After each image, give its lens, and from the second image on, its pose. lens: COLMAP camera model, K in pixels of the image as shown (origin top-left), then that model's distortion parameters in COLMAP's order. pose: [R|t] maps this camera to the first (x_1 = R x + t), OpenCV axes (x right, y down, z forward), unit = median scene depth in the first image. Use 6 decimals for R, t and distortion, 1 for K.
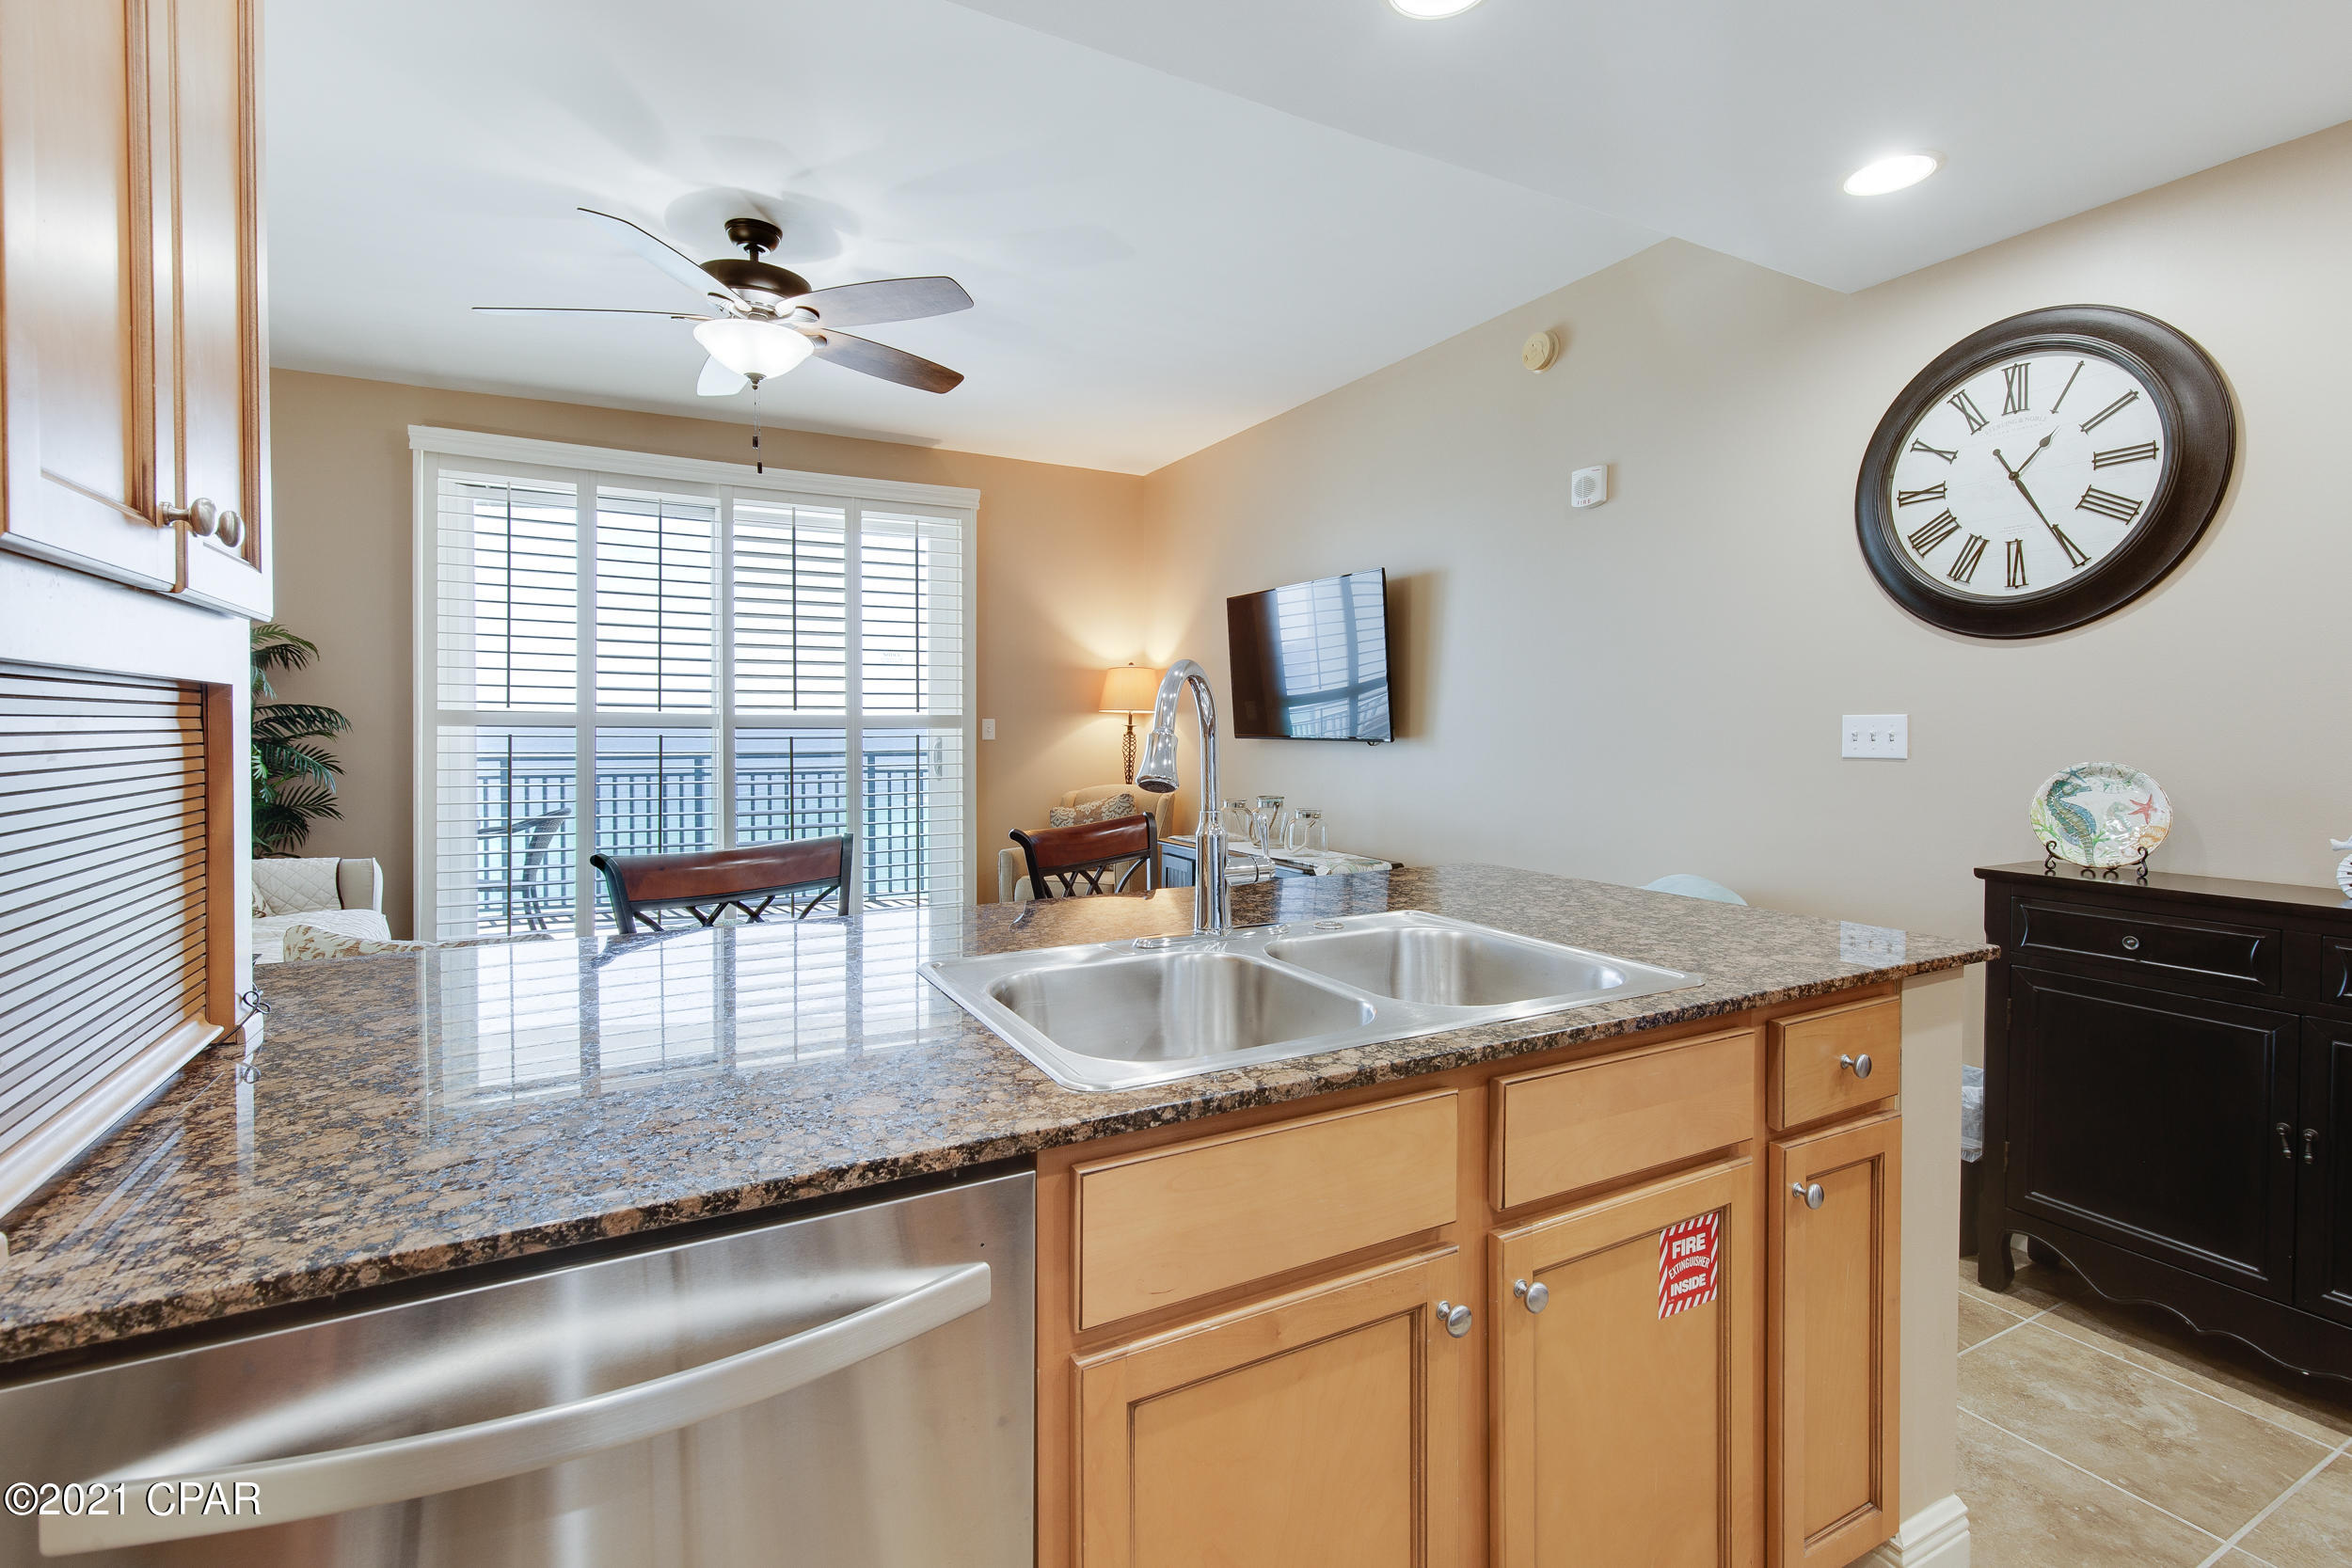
lens RADIAL K [[1083.6, 0, 1165.6], [0, 1083.6, 741.3], [0, 0, 1]] dist [0.008143, -0.001901]
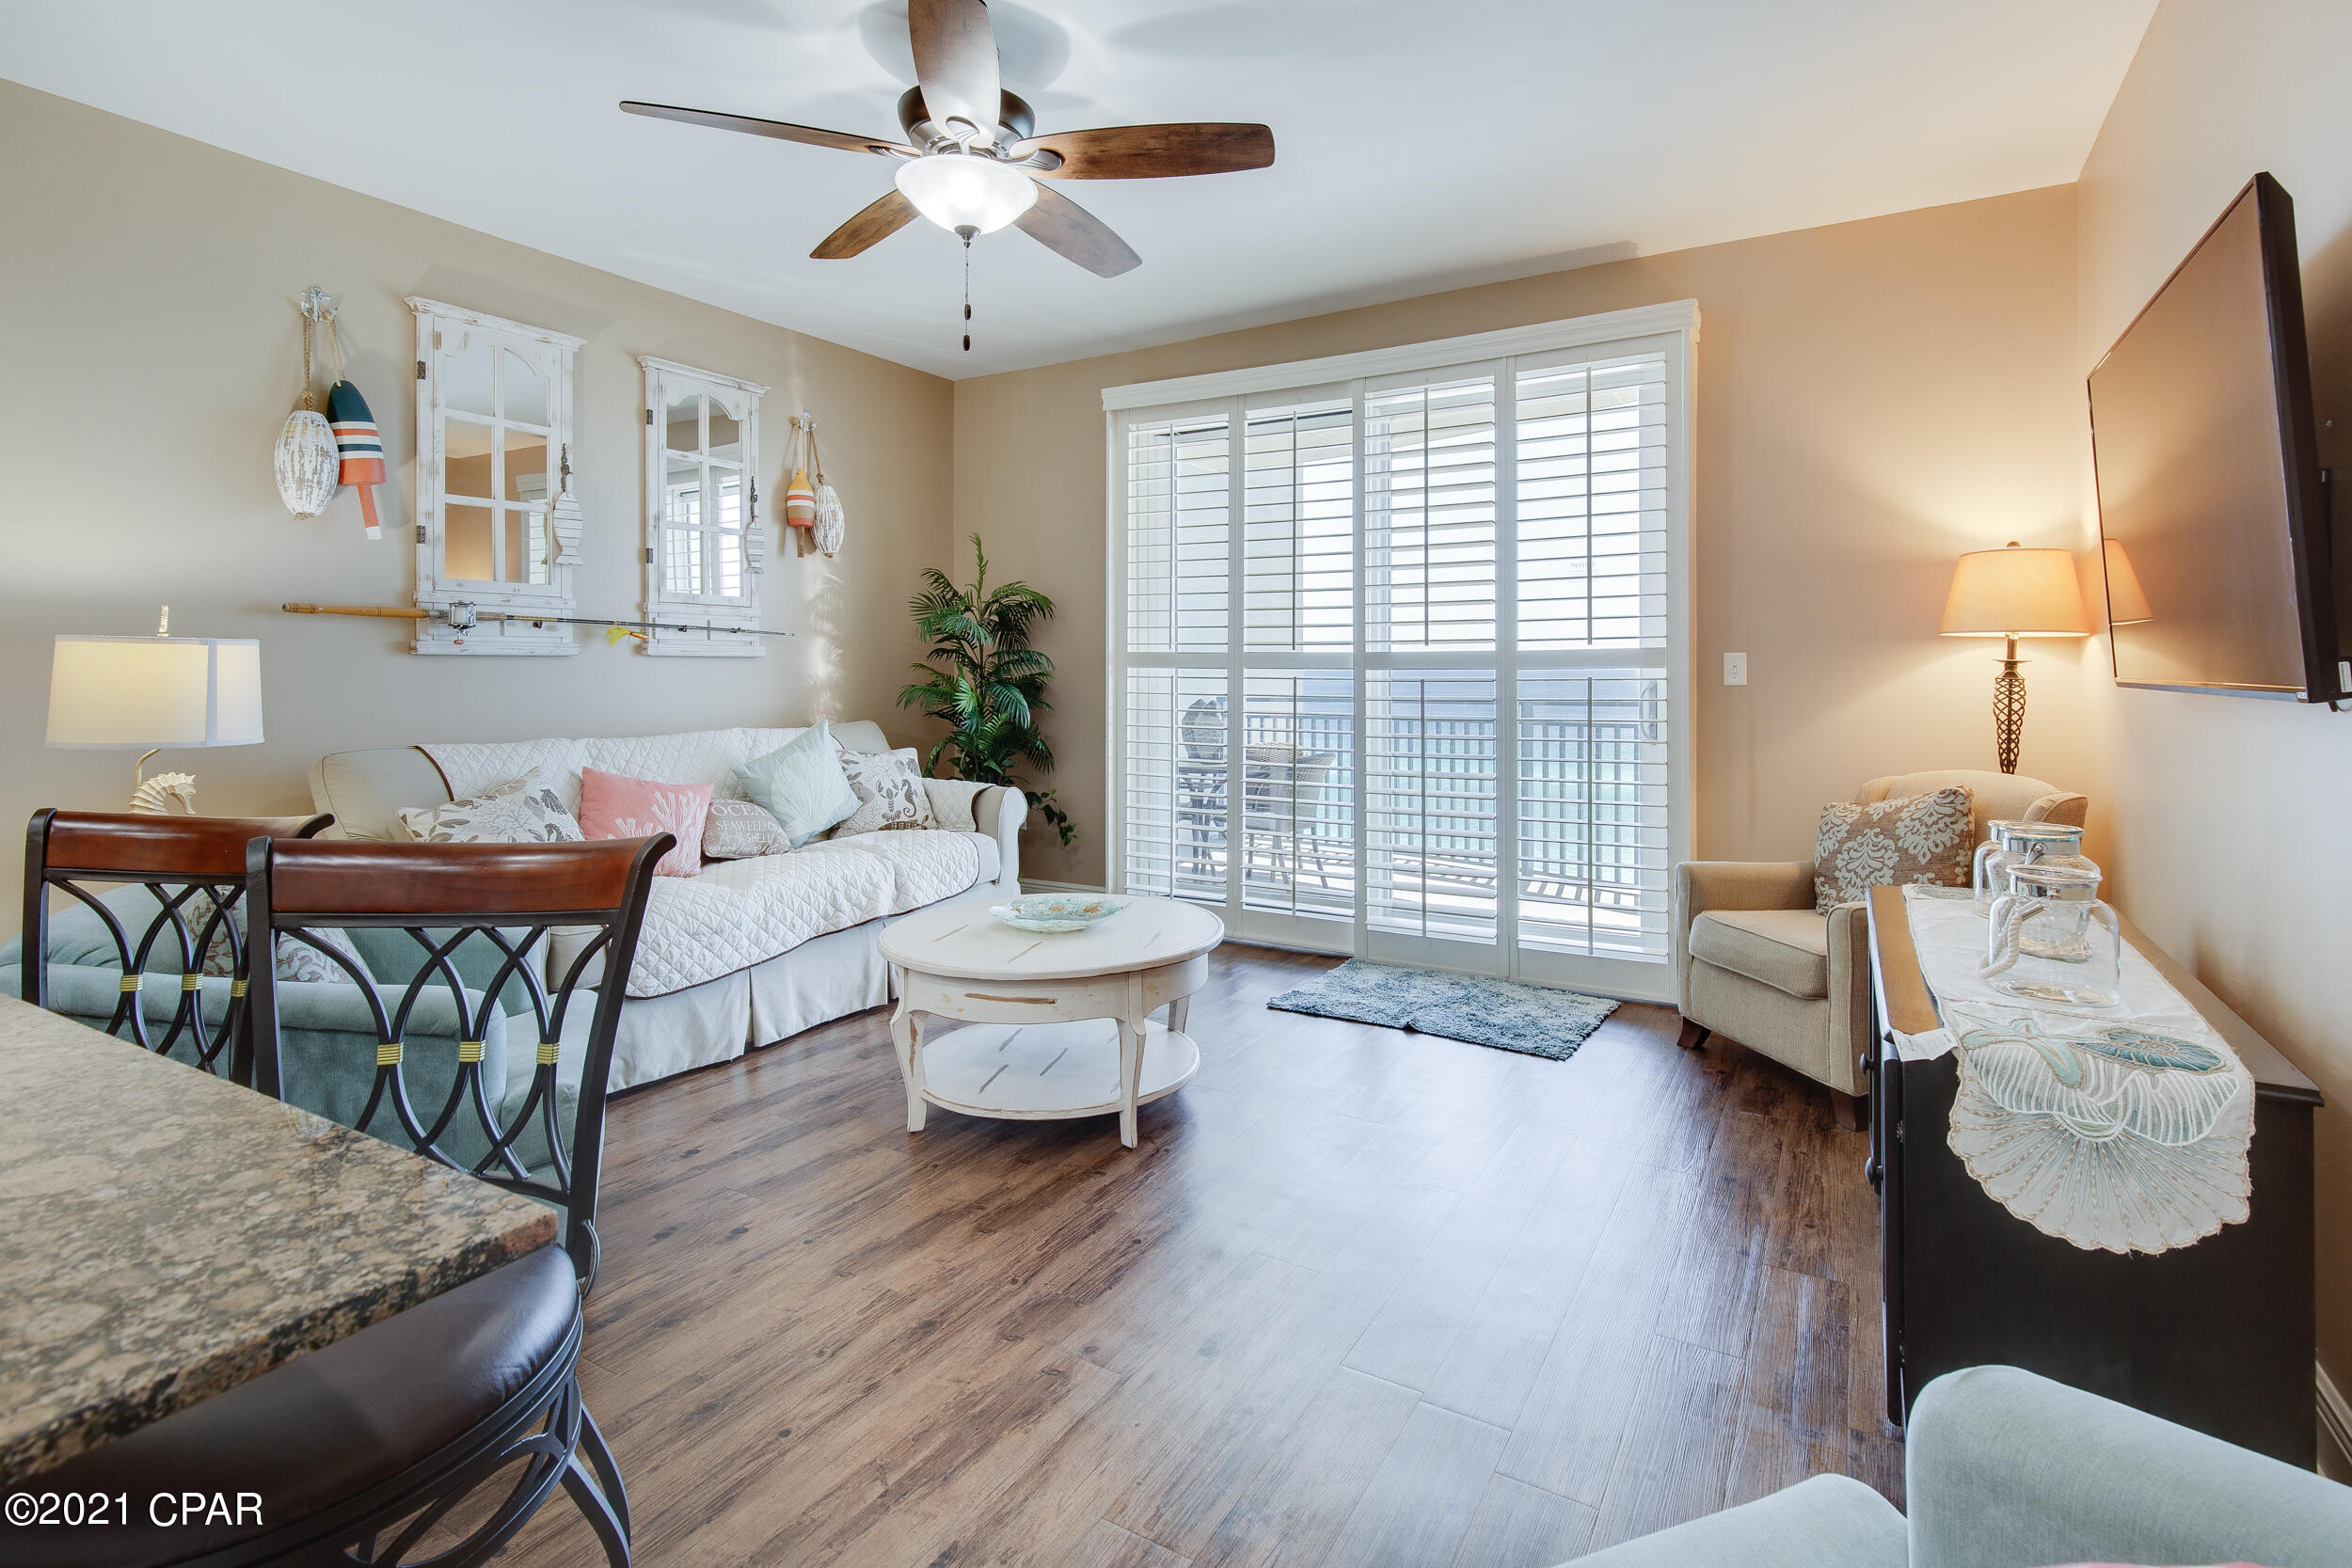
lens RADIAL K [[1120.6, 0, 1202.3], [0, 1120.6, 668.4], [0, 0, 1]] dist [0.008792, -0.002253]
pose [[0.531203, -0.004401, -0.847233, 0.263471], [-0.008228, 0.999913, -0.010353, -0.002166], [0.847204, 0.012470, 0.531121, 0.437610]]
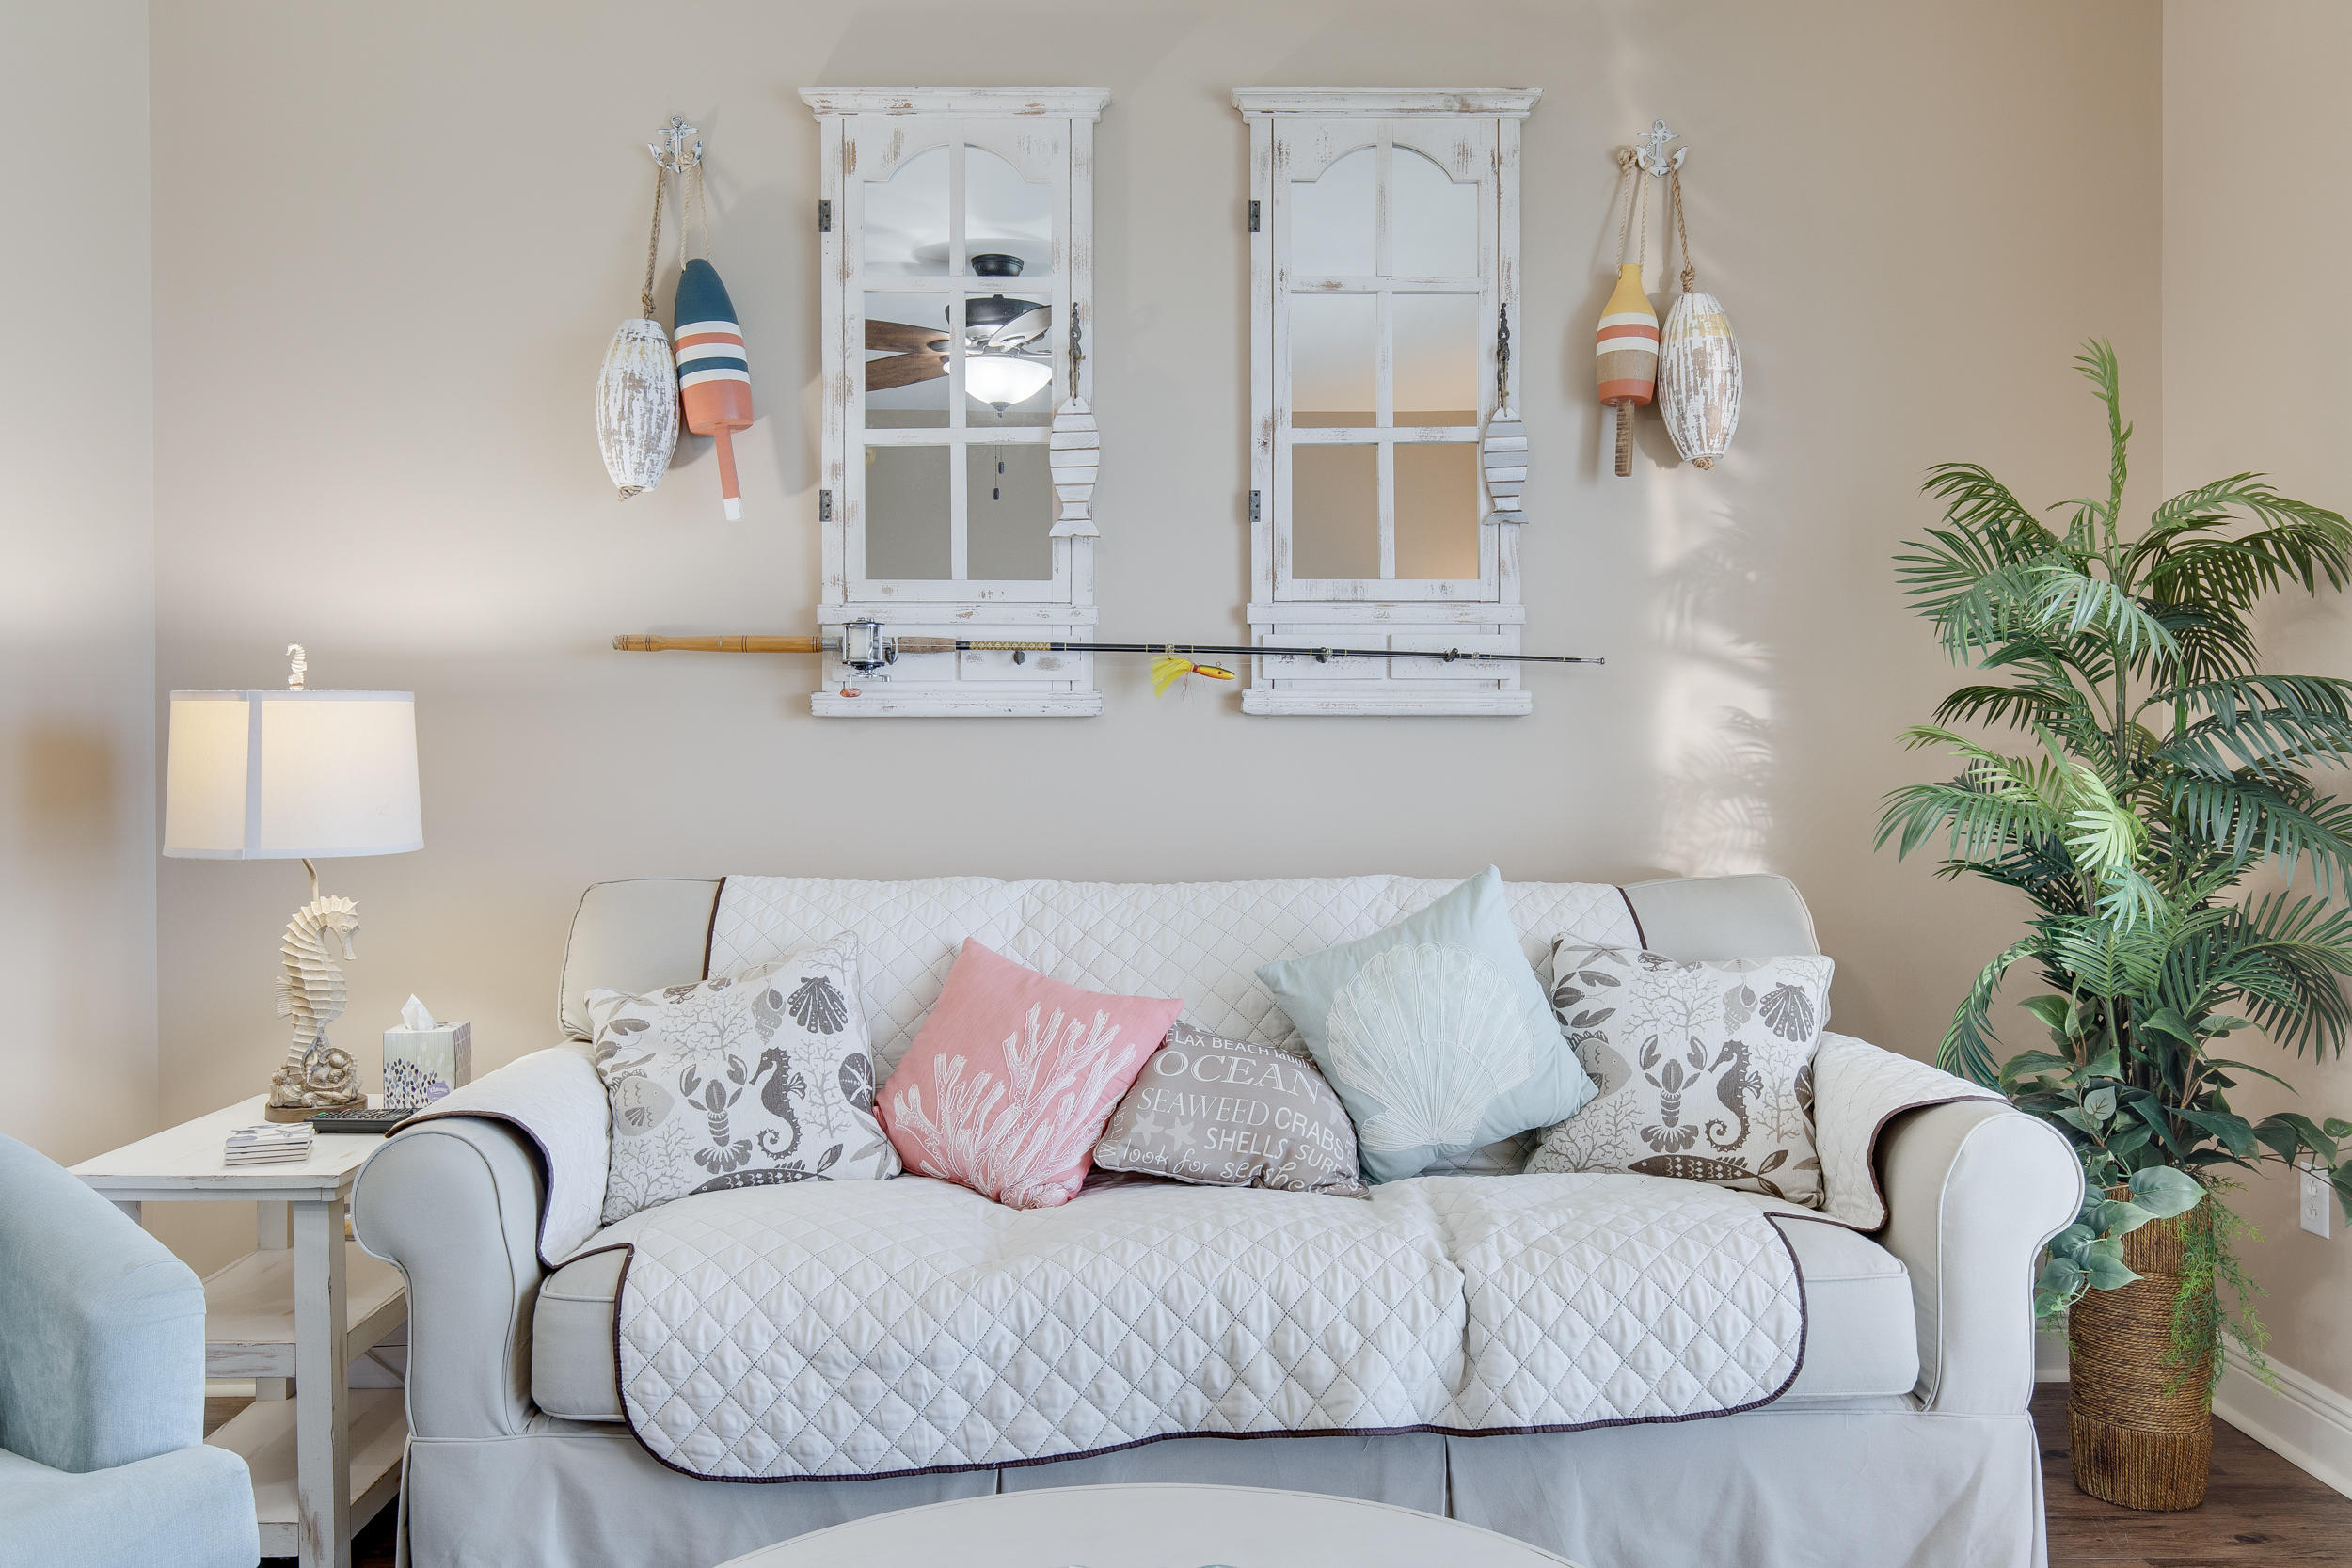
lens RADIAL K [[1813.4, 0, 1178.6], [0, 1813.4, 776.7], [0, 0, 1]] dist [0.000914, -0.002987]
pose [[-0.450326, 0.009324, -0.892816, -0.058871], [-0.013085, 0.999769, 0.017040, -0.005279], [0.892768, 0.019356, -0.450100, 0.788512]]
